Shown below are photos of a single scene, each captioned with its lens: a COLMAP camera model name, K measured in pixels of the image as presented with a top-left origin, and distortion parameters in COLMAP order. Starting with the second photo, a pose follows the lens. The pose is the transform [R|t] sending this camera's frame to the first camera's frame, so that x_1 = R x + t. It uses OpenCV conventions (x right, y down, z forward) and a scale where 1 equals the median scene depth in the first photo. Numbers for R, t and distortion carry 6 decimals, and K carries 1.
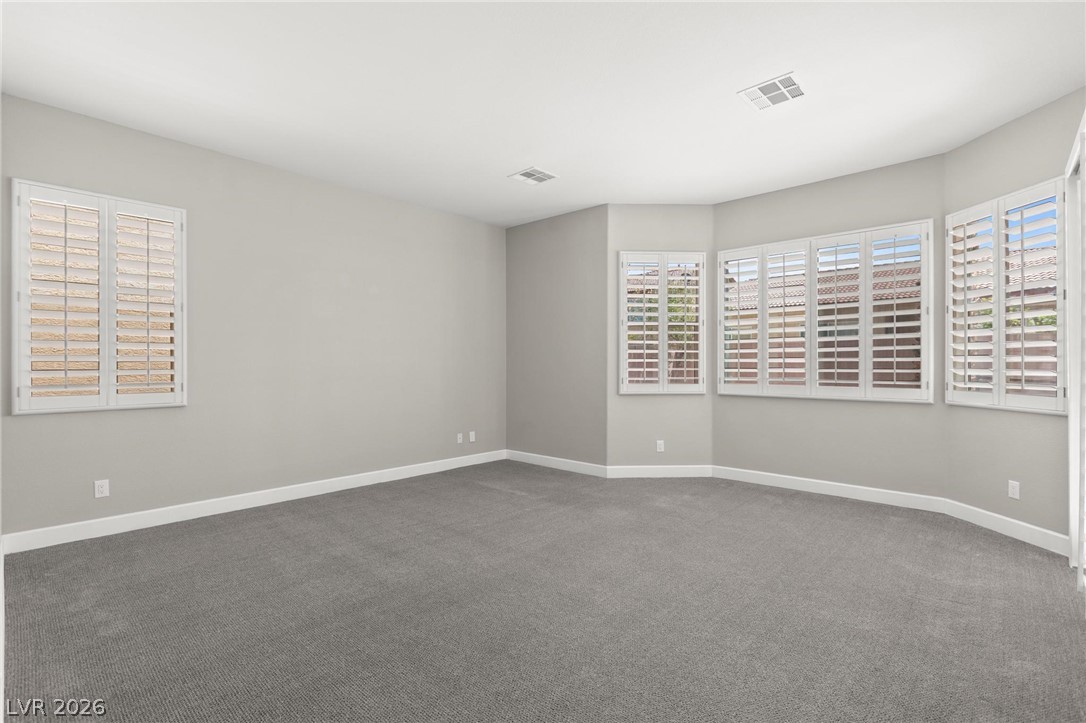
lens RADIAL K [[499.1, 0, 544.6], [0, 499.1, 362.3], [0, 0, 1]] dist [-0.009043, -0.000987]
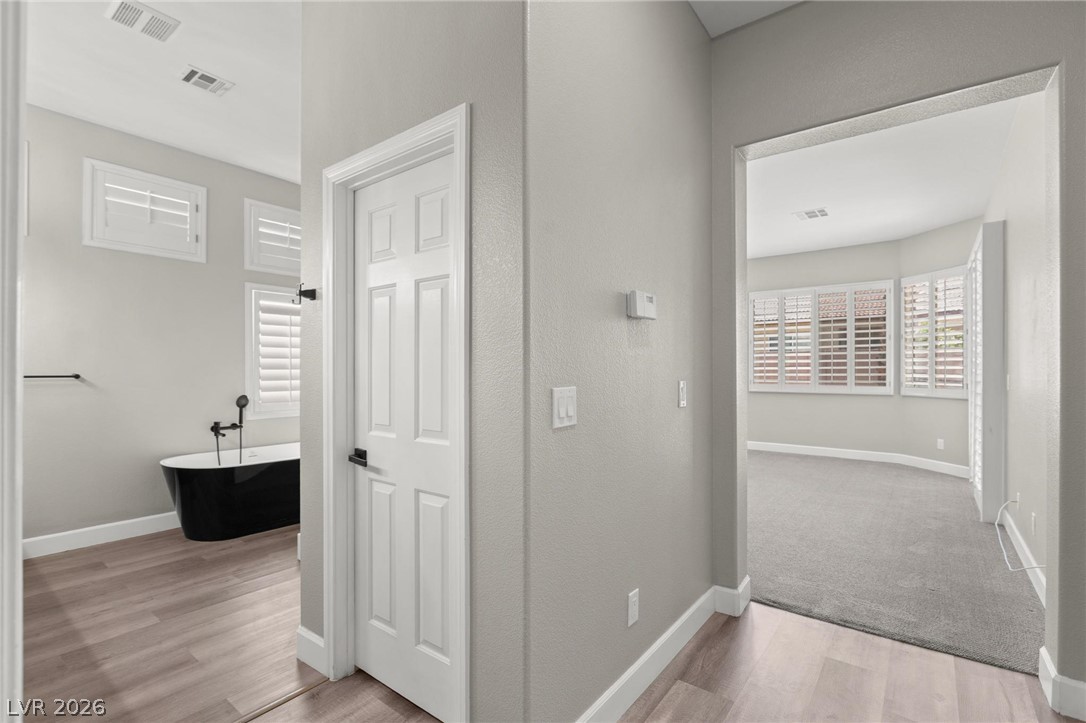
lens RADIAL K [[499.1, 0, 544.9], [0, 499.1, 365.9], [0, 0, 1]] dist [-0.009043, -0.000987]
pose [[0.996253, 0.002321, 0.086459, -0.470845], [-0.001988, 0.999990, -0.003936, -0.002924], [-0.086467, 0.003750, 0.996248, -0.495854]]
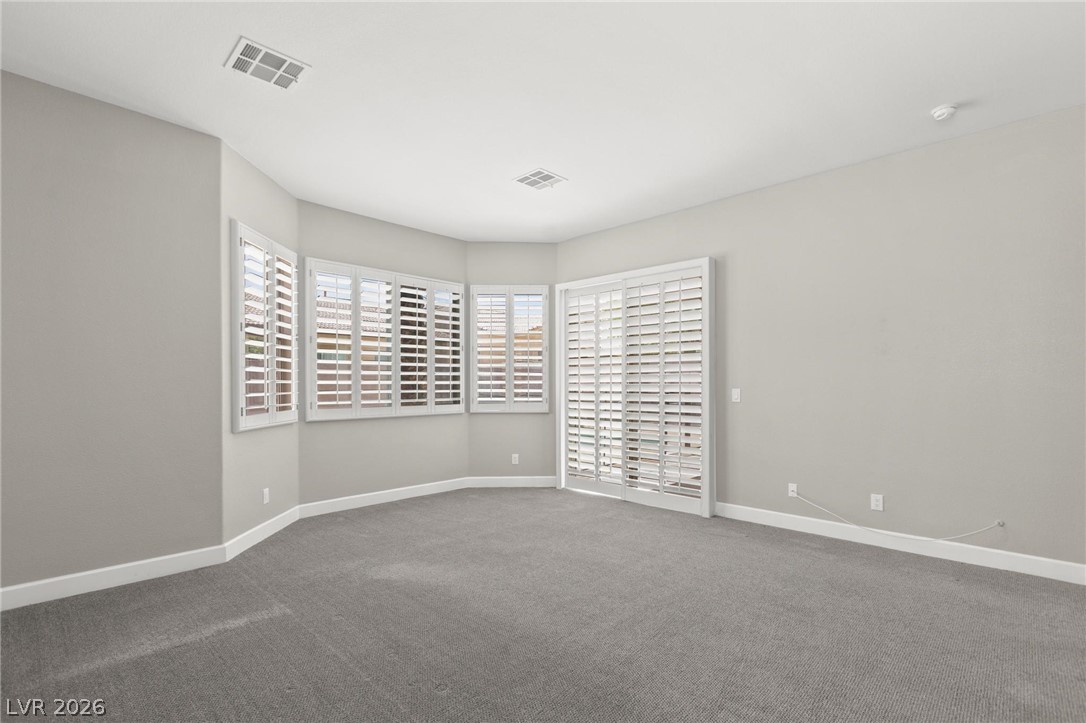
lens RADIAL K [[499.1, 0, 540.8], [0, 499.1, 388.7], [0, 0, 1]] dist [-0.009043, -0.000987]
pose [[0.036416, -0.004765, 0.999325, -0.642230], [0.004363, 0.999980, 0.004609, 0.005911], [-0.999327, 0.004192, 0.036437, 0.710692]]
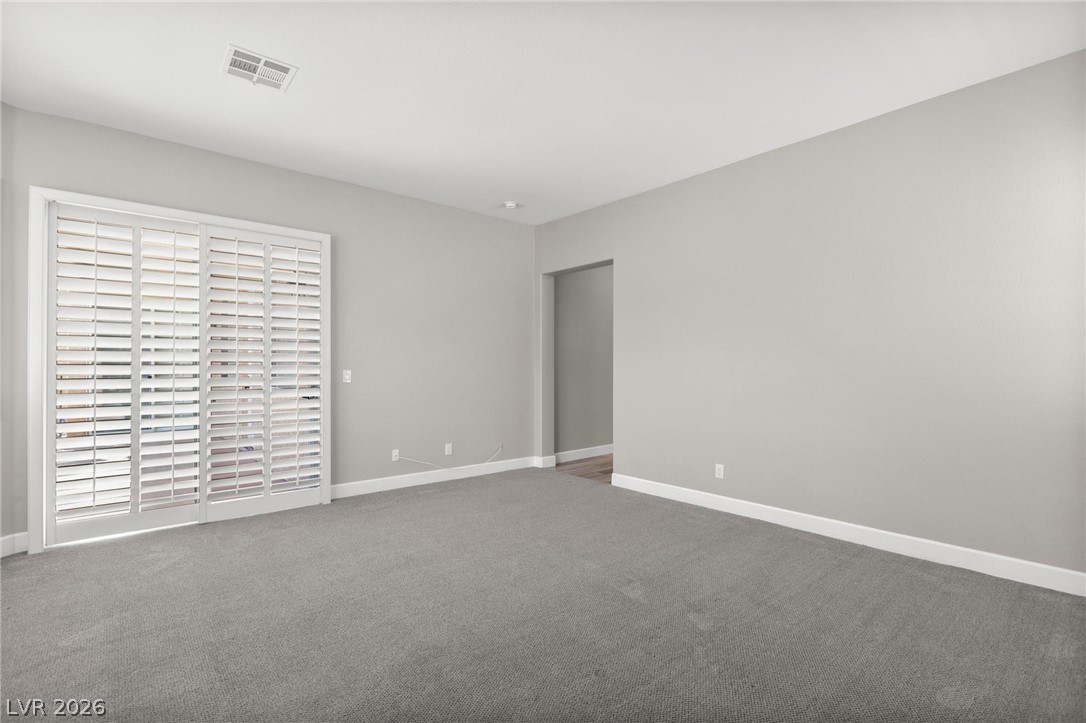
lens RADIAL K [[499.1, 0, 542.7], [0, 499.1, 362.5], [0, 0, 1]] dist [-0.009043, -0.000987]
pose [[-0.991267, -0.000162, 0.131872, -0.126685], [-0.000356, 0.999999, -0.001448, -0.002095], [-0.131871, -0.001483, -0.991266, 1.370485]]
